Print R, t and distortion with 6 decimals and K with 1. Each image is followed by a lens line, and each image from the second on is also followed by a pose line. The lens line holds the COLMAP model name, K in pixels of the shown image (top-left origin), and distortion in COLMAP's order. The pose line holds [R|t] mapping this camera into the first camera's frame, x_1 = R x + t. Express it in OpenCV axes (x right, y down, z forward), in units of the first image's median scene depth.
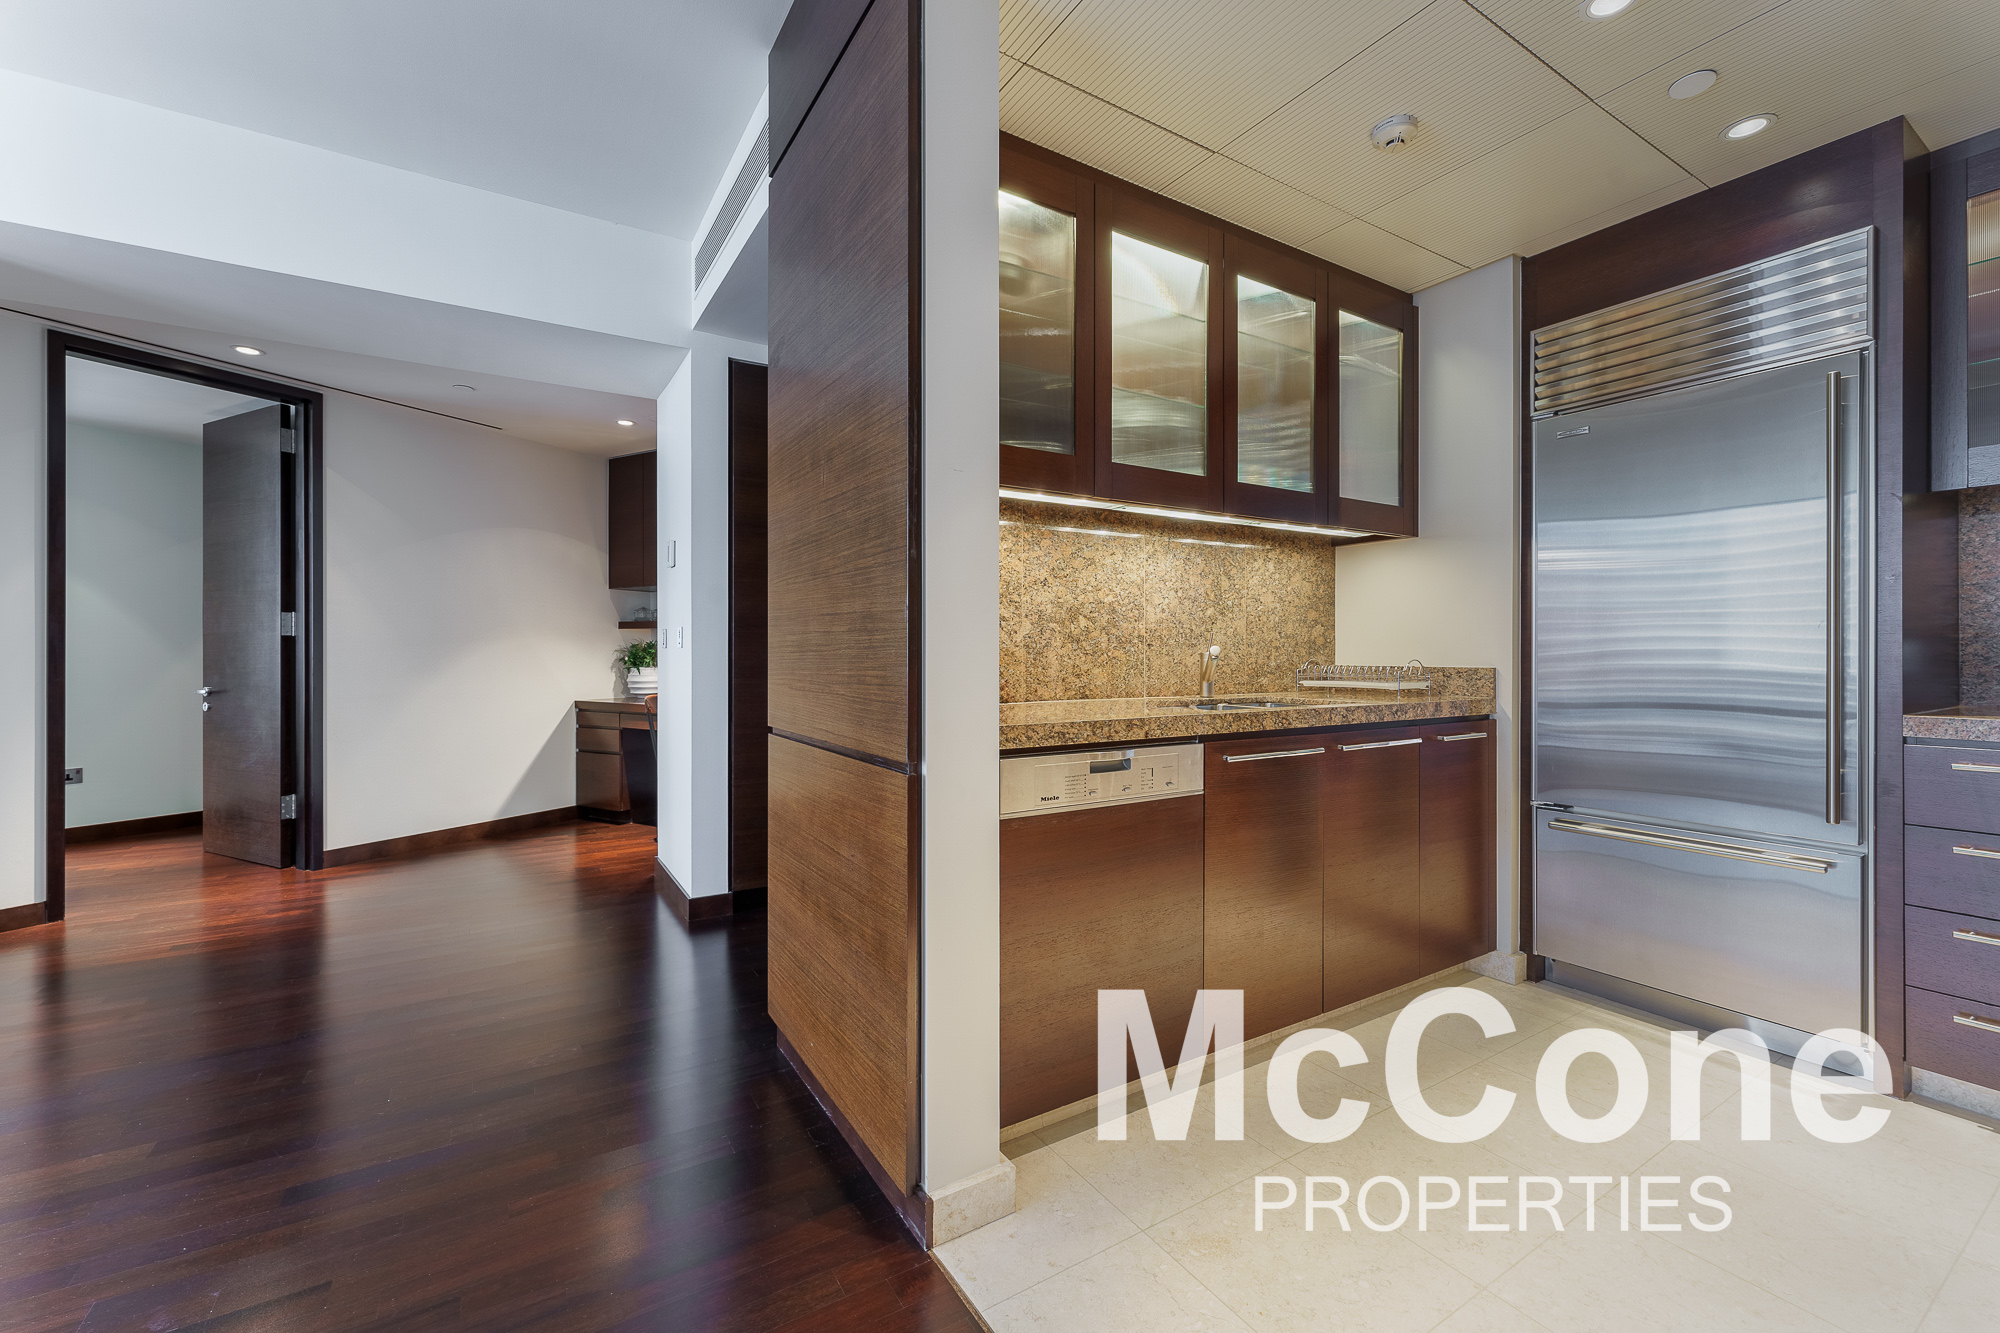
lens RADIAL K [[813.8, 0, 985.0], [0, 813.8, 661.5], [0, 0, 1]] dist [0.000153, 0.000114]
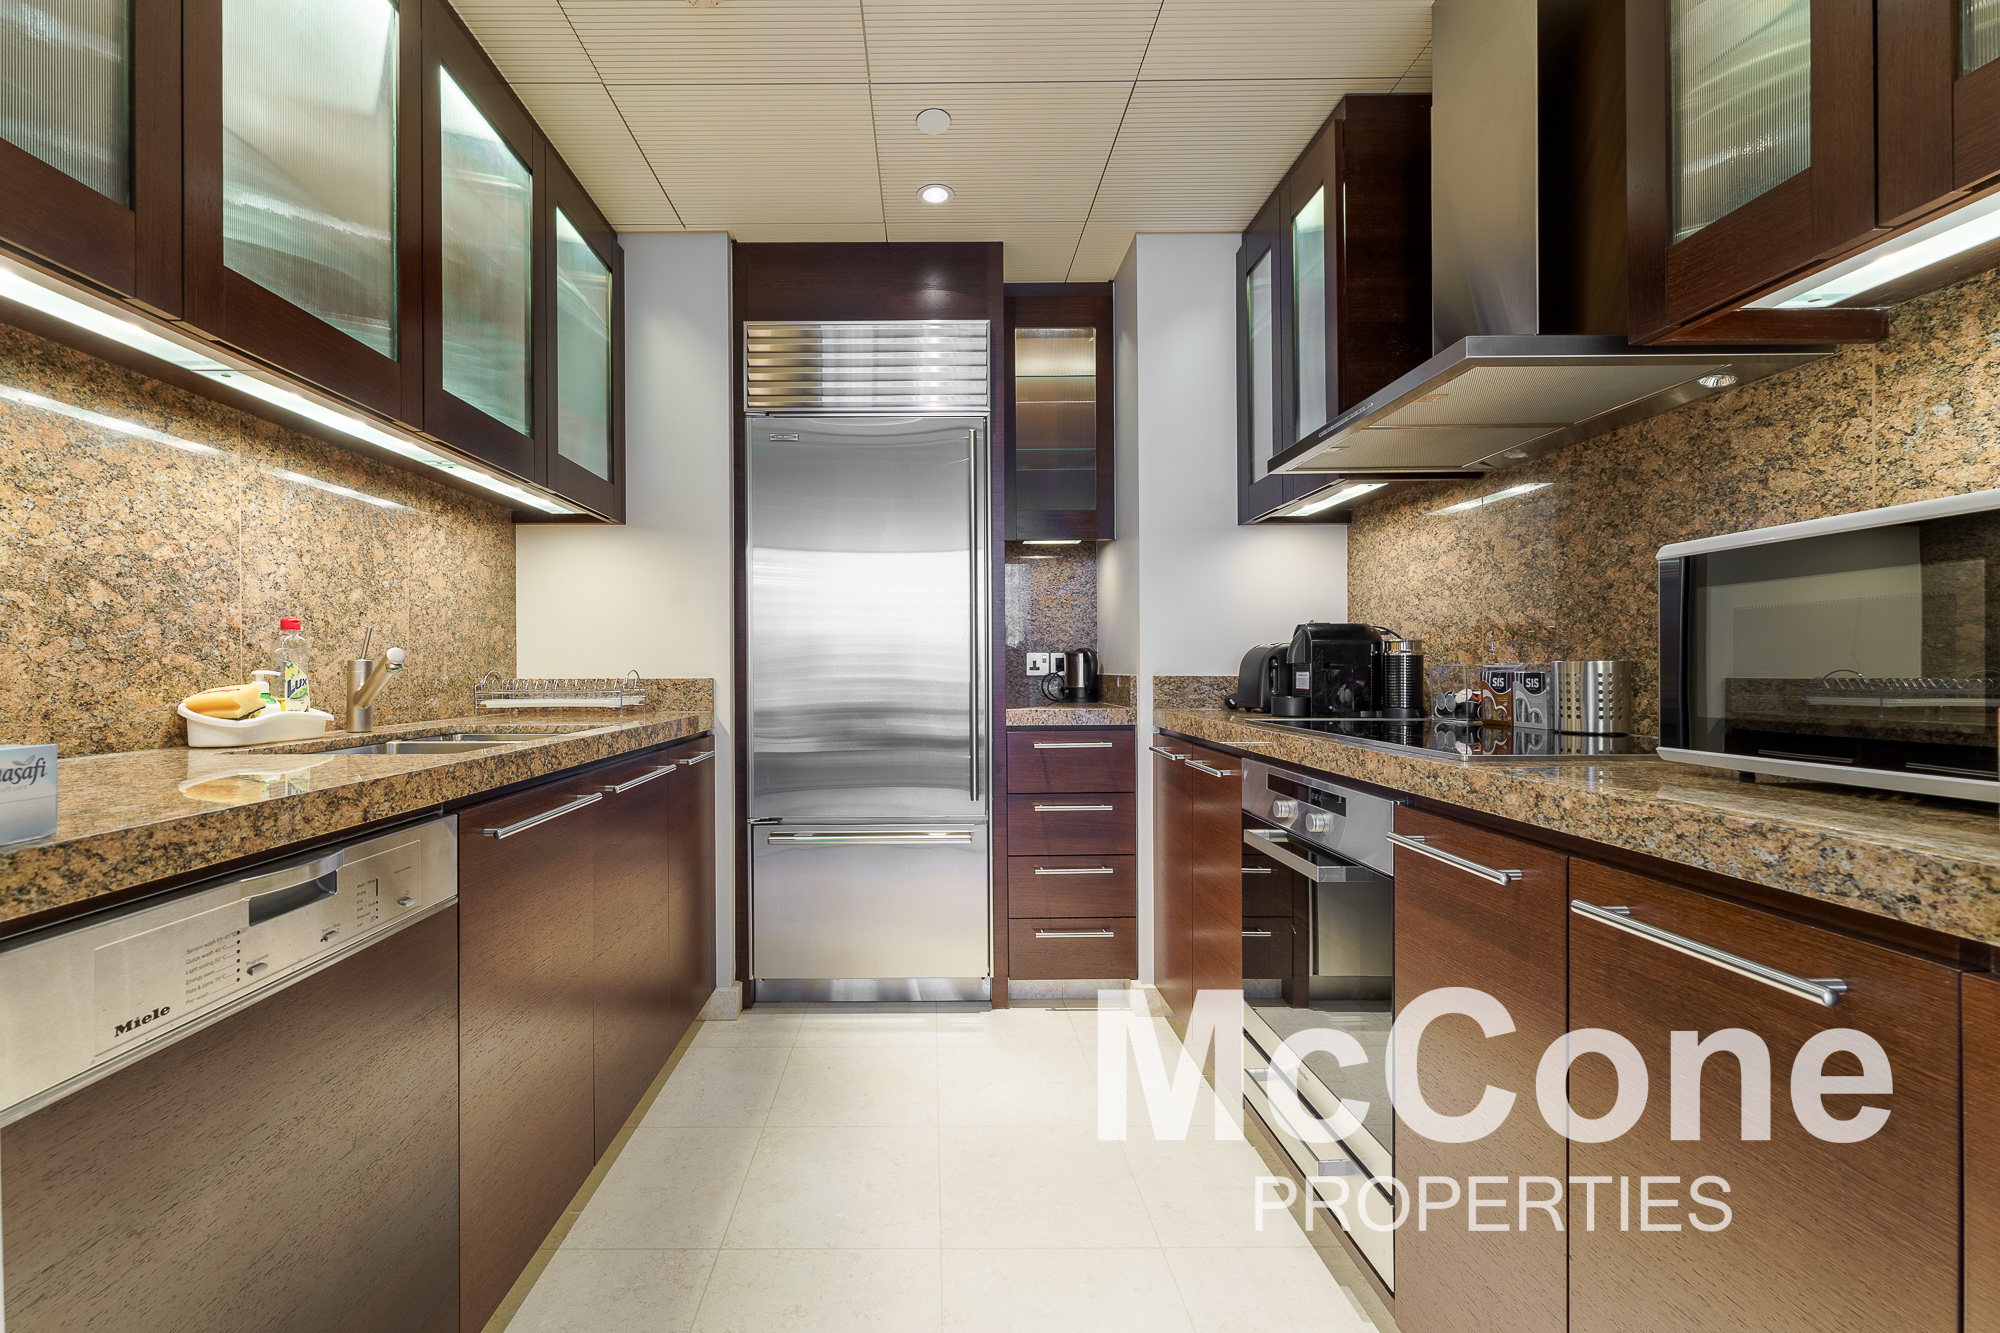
lens RADIAL K [[861.0, 0, 1000.0], [0, 861.0, 666.5], [0, 0, 1]] dist [-0.001008, 0.000001]
pose [[0.517676, -0.003068, 0.855571, -0.034073], [0.013861, 0.999892, -0.004802, 0.003915], [-0.855464, 0.014345, 0.517663, 0.247121]]
